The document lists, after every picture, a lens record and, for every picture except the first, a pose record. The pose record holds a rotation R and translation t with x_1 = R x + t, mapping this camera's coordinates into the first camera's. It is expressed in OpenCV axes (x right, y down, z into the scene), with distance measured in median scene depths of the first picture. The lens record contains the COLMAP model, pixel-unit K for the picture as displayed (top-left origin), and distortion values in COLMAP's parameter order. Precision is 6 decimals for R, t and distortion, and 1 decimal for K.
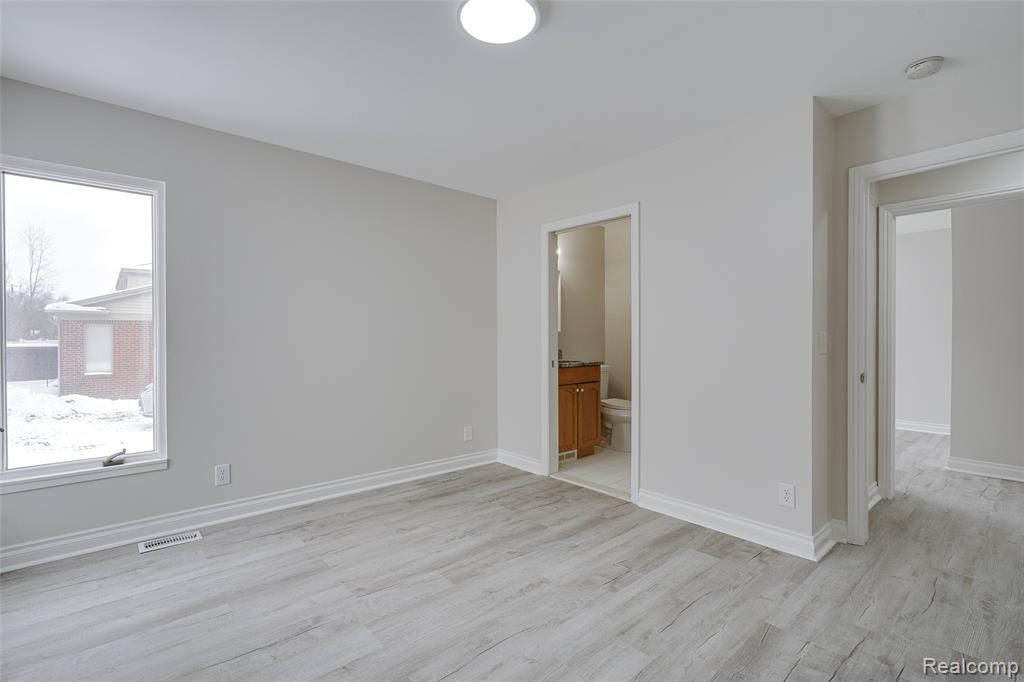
lens RADIAL K [[480.6, 0, 512.3], [0, 480.6, 338.2], [0, 0, 1]] dist [-0.003806, 0.001032]
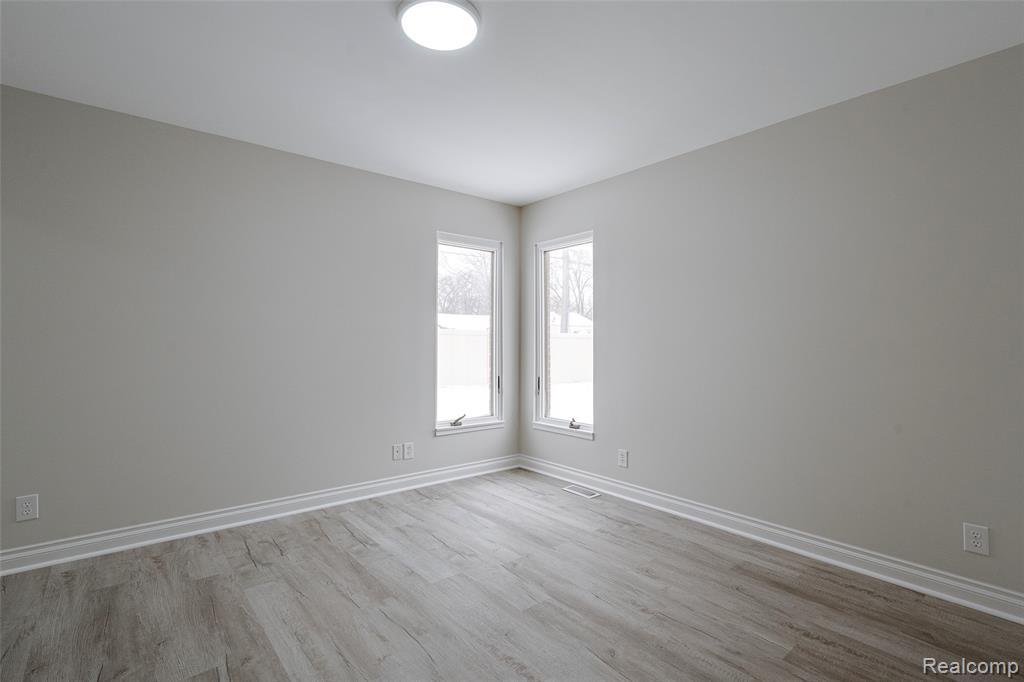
lens RADIAL K [[480.6, 0, 512.3], [0, 480.6, 338.2], [0, 0, 1]] dist [-0.003806, 0.001032]
pose [[-0.036353, -0.010515, -0.999284, 0.649630], [-0.012558, 0.999870, -0.010064, -0.000754], [0.999260, 0.012183, -0.036480, 0.810526]]
